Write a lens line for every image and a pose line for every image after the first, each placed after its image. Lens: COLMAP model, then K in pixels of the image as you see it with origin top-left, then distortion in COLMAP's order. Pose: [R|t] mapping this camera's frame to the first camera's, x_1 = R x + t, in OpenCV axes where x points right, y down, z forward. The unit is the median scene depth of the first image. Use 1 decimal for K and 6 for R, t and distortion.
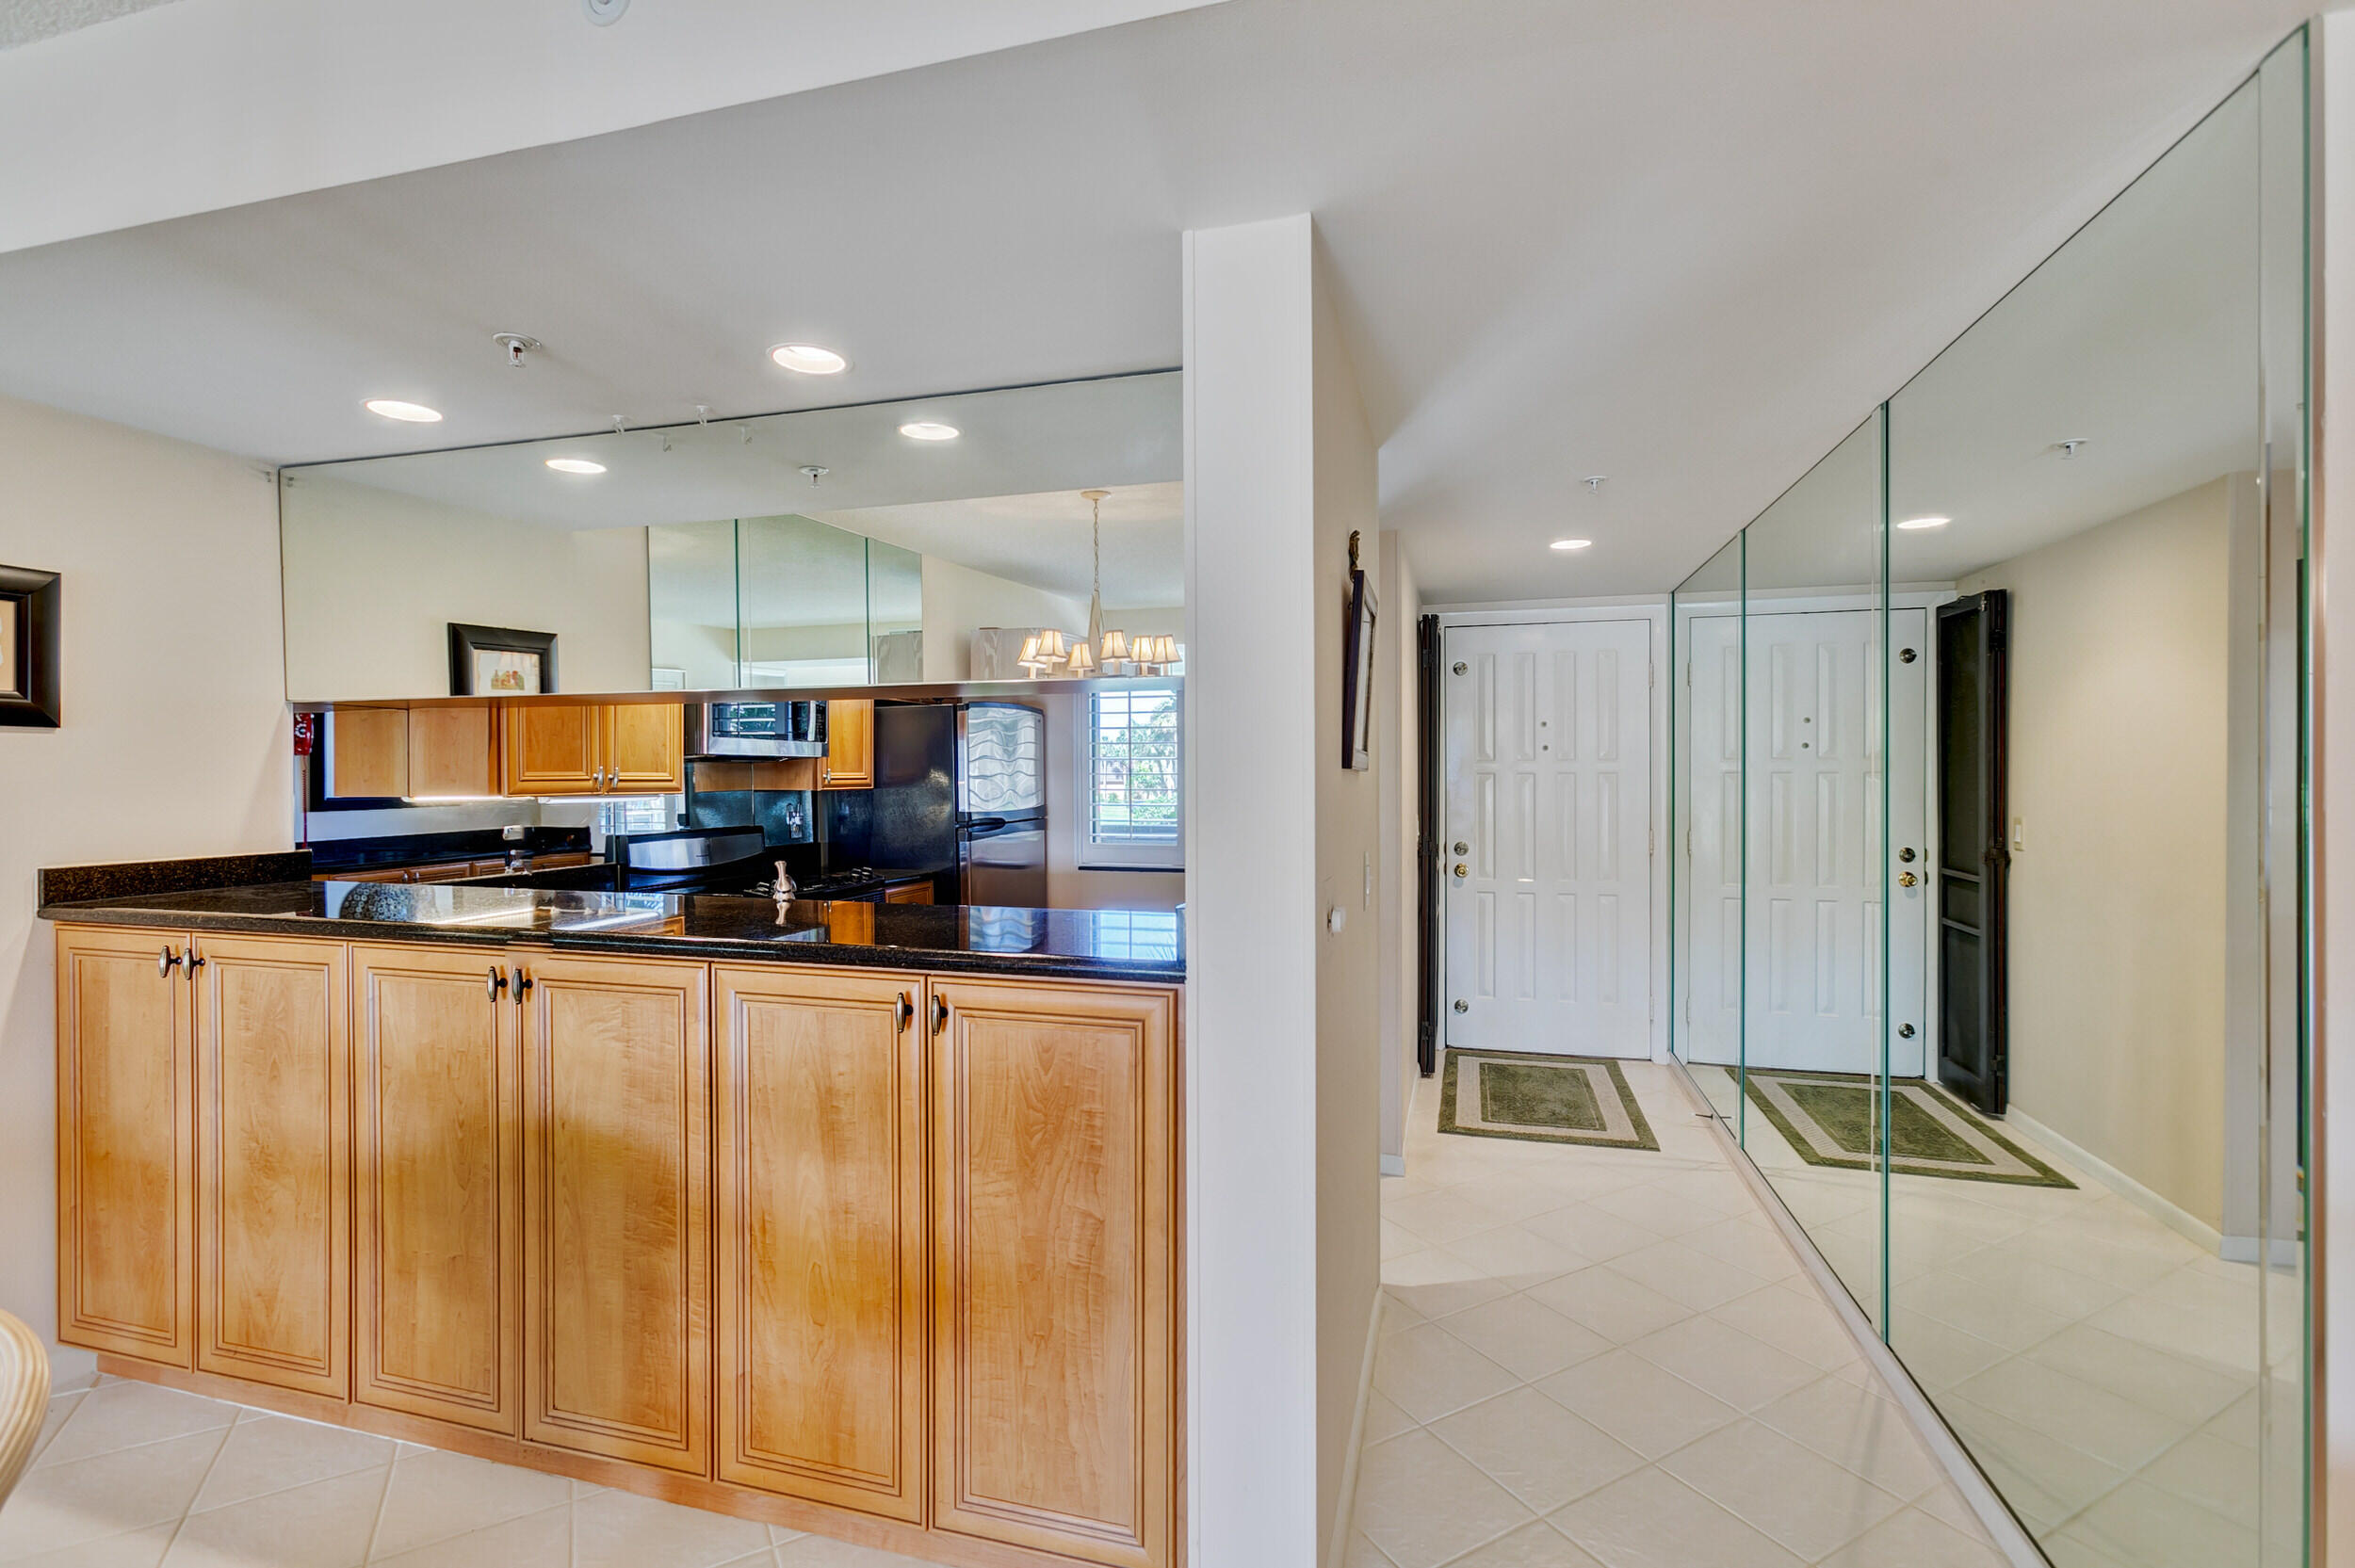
lens RADIAL K [[1049.7, 0, 1167.0], [0, 1049.7, 779.6], [0, 0, 1]] dist [-0.013279, 0.013312]
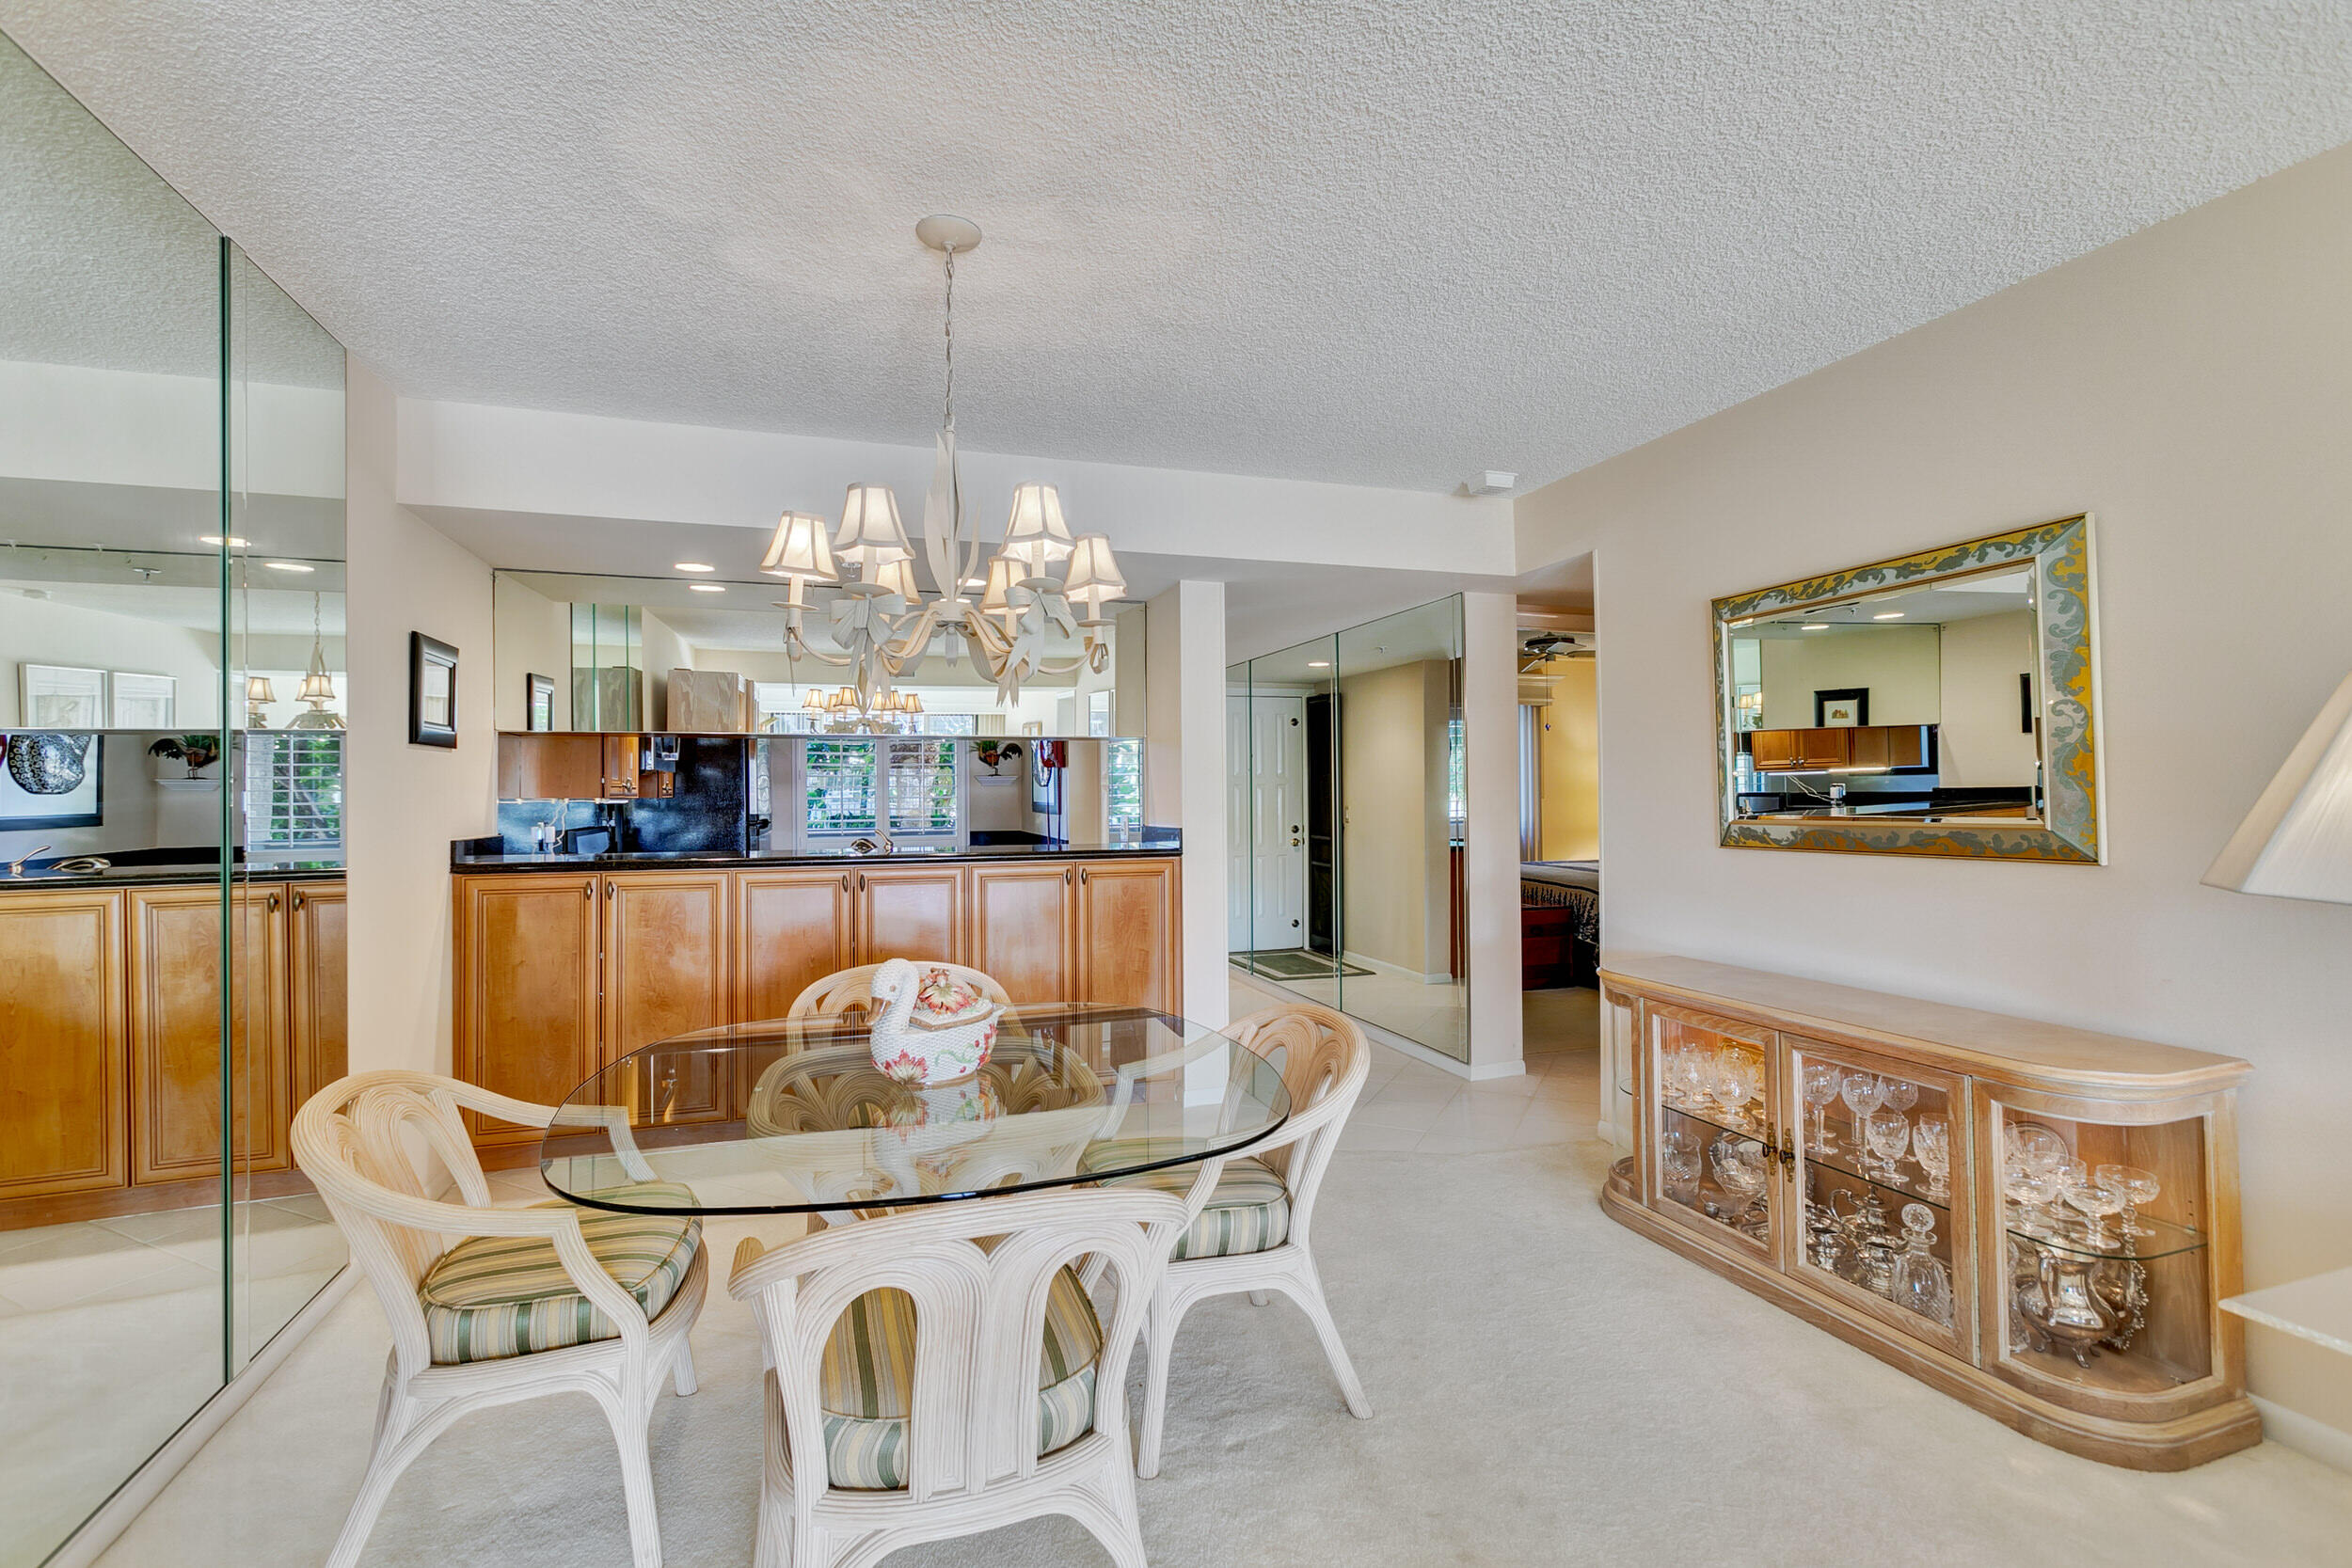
lens RADIAL K [[1048.4, 0, 1165.5], [0, 1048.4, 779.6], [0, 0, 1]] dist [-0.013279, 0.013312]
pose [[0.829259, 0.004707, 0.558845, -0.605445], [0.005246, 0.999855, -0.016207, 0.014900], [-0.558840, 0.016372, 0.829114, -0.483250]]
